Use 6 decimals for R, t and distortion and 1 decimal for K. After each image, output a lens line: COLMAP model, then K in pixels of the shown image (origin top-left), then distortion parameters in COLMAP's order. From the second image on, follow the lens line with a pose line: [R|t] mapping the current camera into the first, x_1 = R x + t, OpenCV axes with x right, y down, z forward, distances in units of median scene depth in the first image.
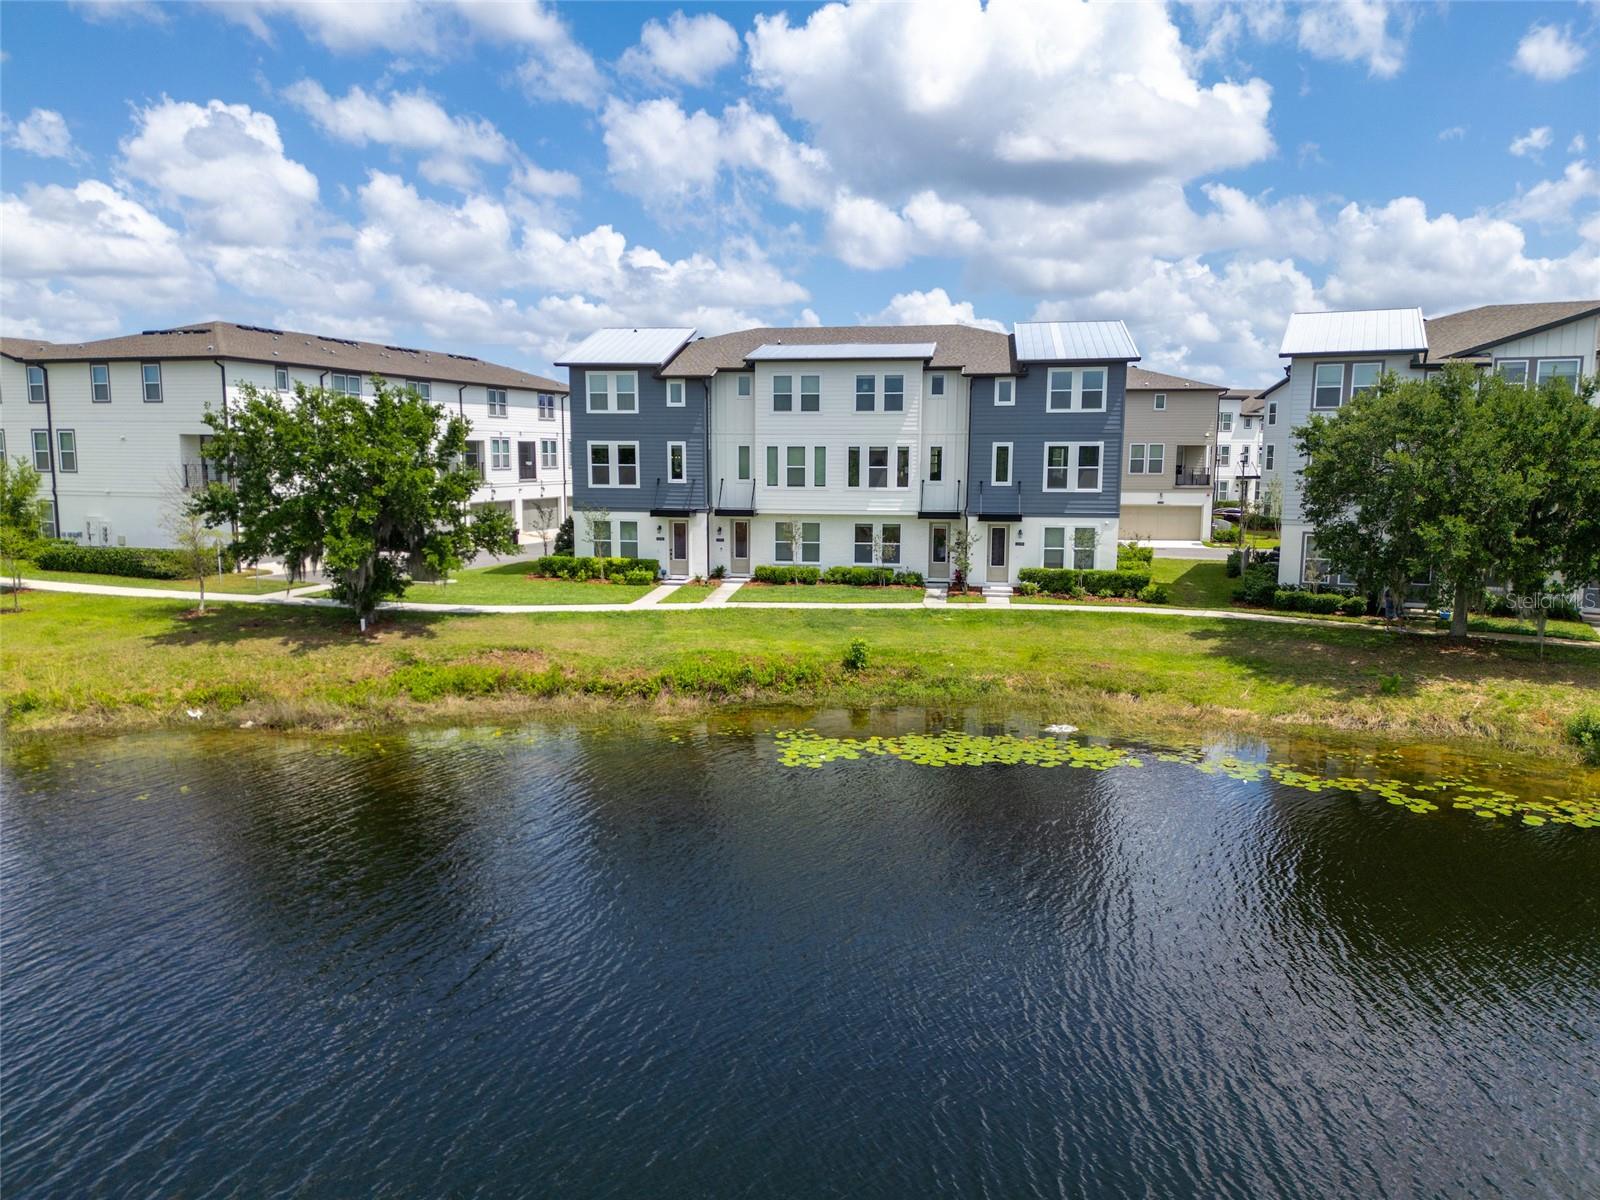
lens RADIAL K [[1164.0, 0, 789.8], [0, 1164.0, 607.8], [0, 0, 1]] dist [0.101141, -0.113956]
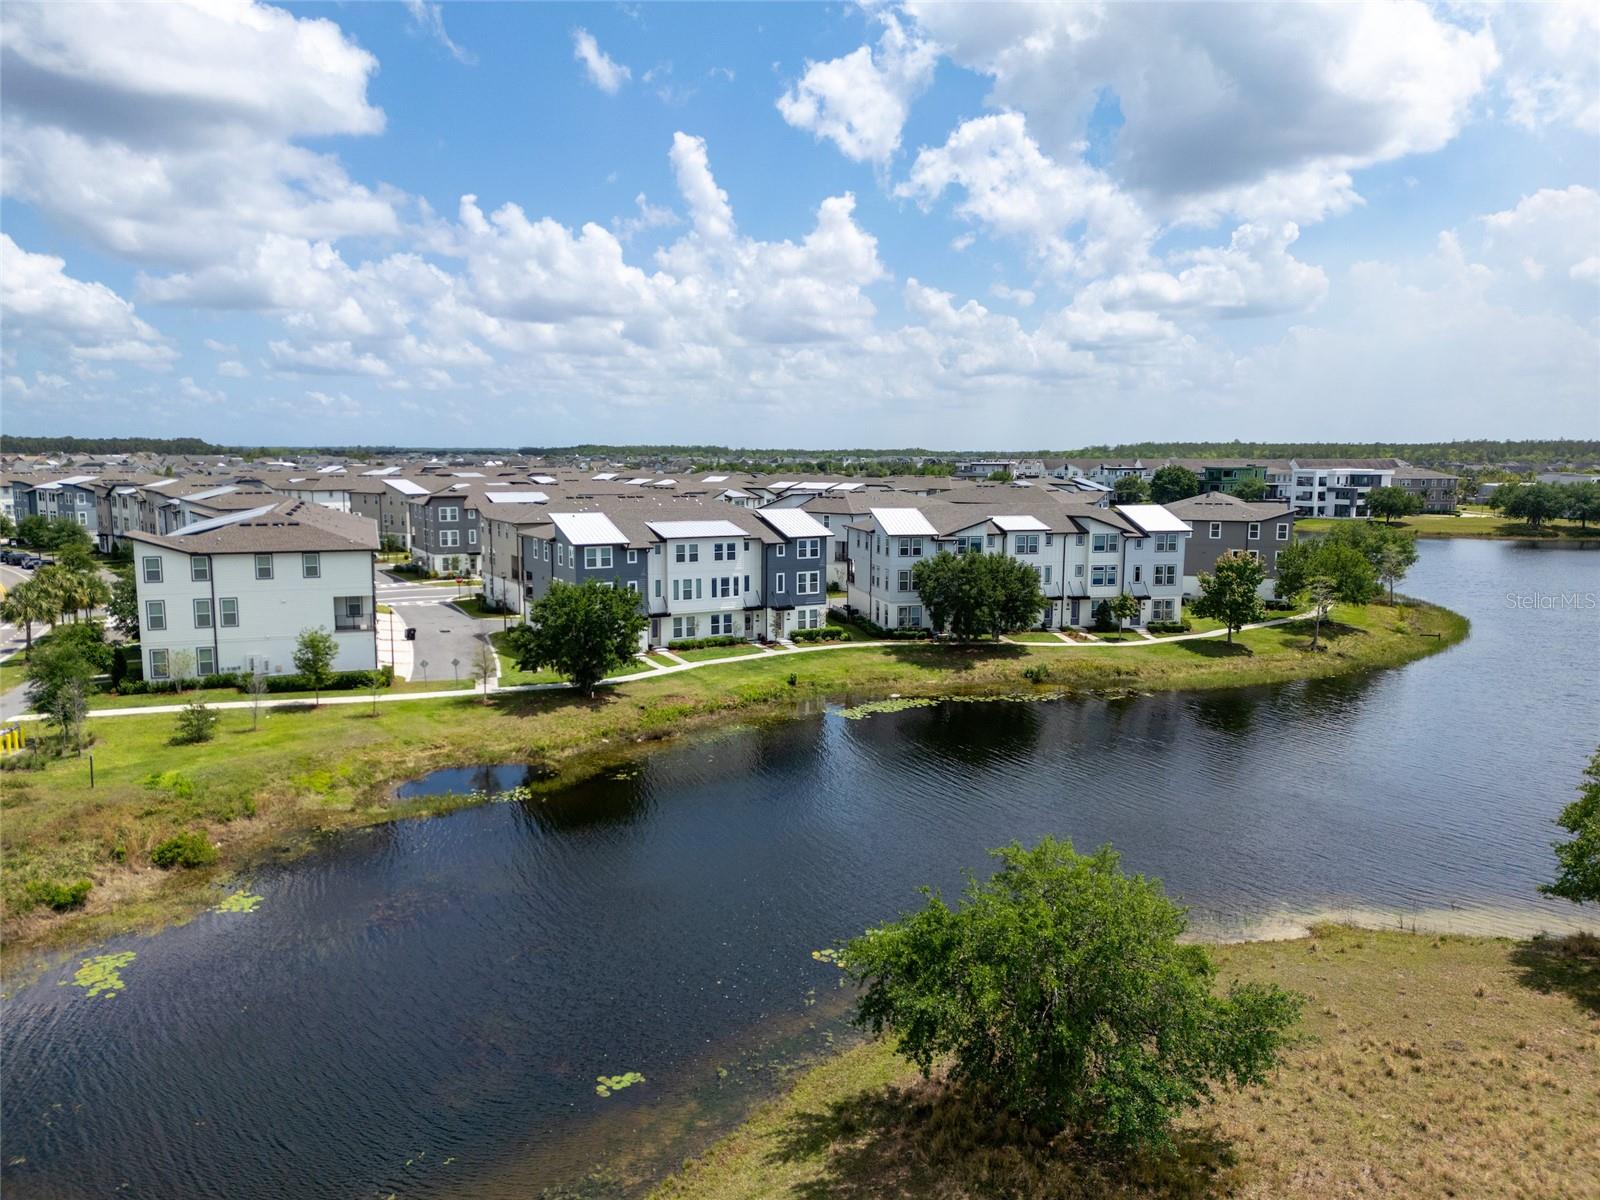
lens RADIAL K [[1135.5, 0, 776.9], [0, 1135.5, 619.9], [0, 0, 1]] dist [0.117036, -0.113778]
pose [[0.783438, -0.096057, 0.614002, -1.103282], [0.082096, 0.995321, 0.050963, -0.161000], [-0.616024, 0.010481, 0.787658, -0.636837]]
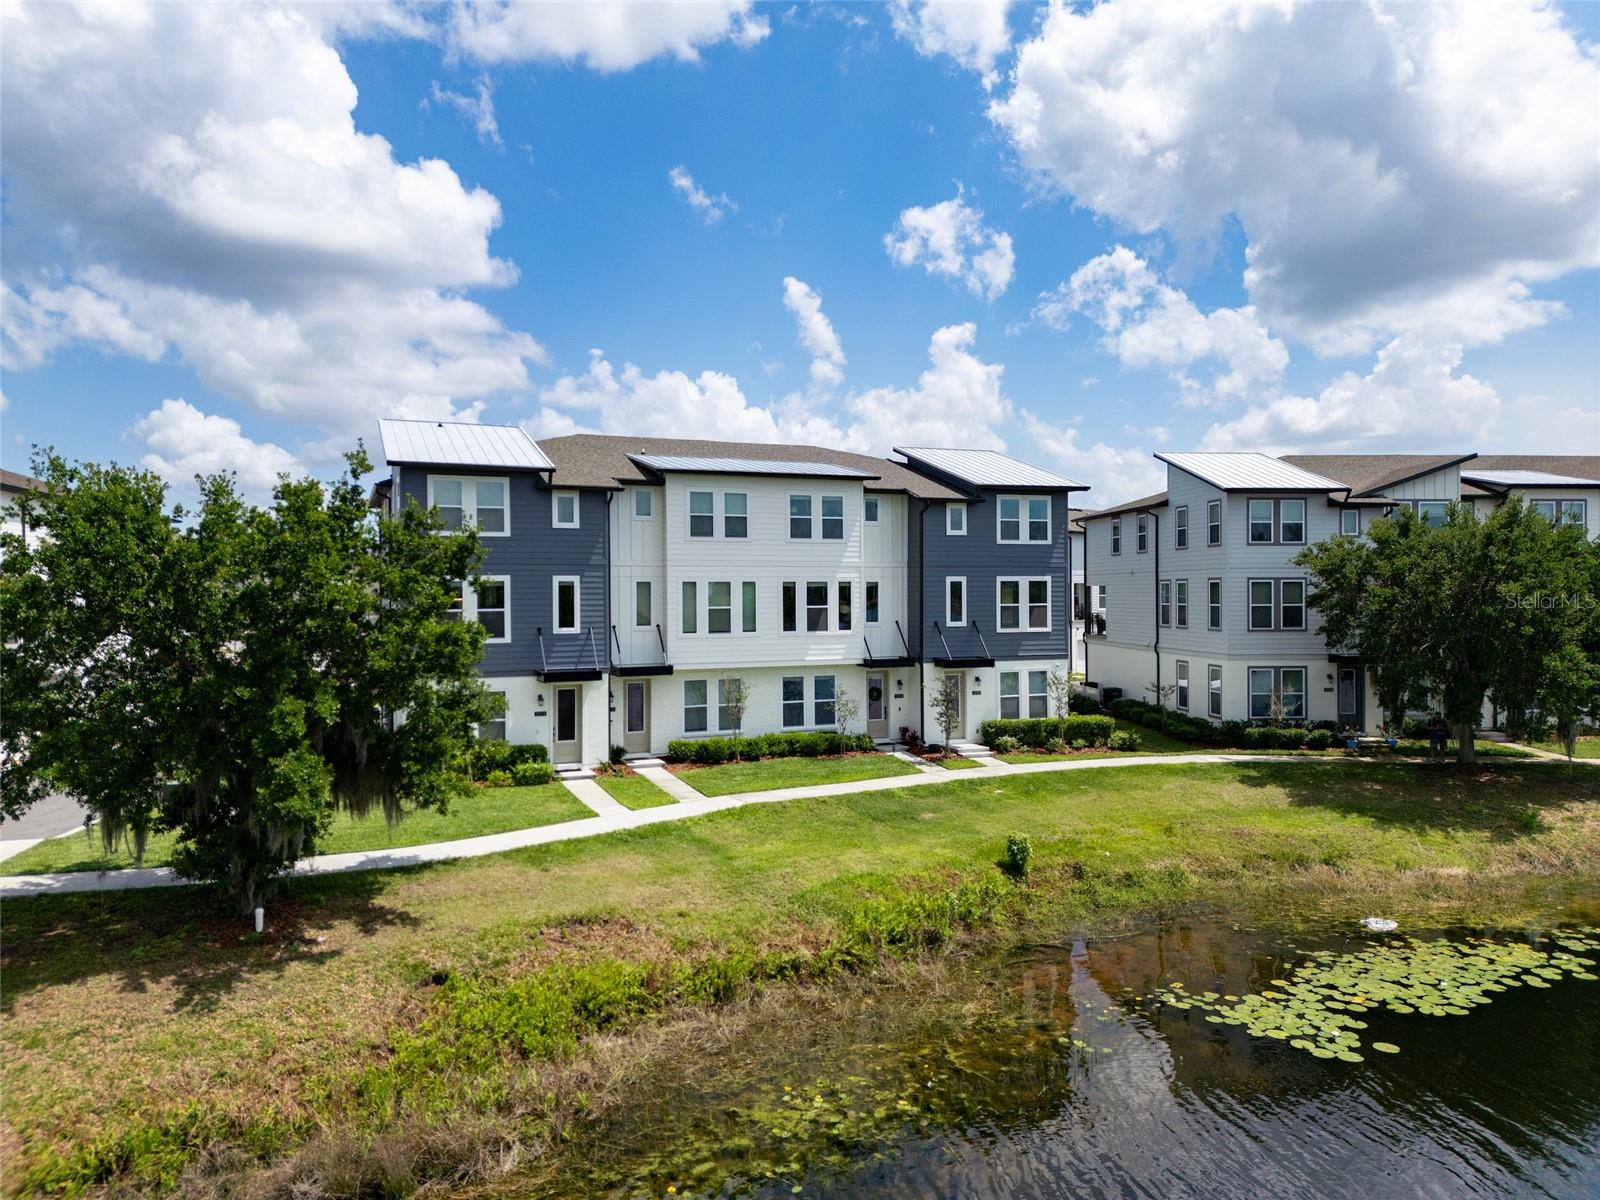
lens RADIAL K [[1114.4, 0, 780.1], [0, 1114.4, 607.5], [0, 0, 1]] dist [0.102332, -0.097231]
pose [[0.843045, -0.014582, 0.537645, -0.368995], [0.080386, 0.991820, -0.099147, -0.046536], [-0.531802, 0.126805, 0.837321, 0.373711]]
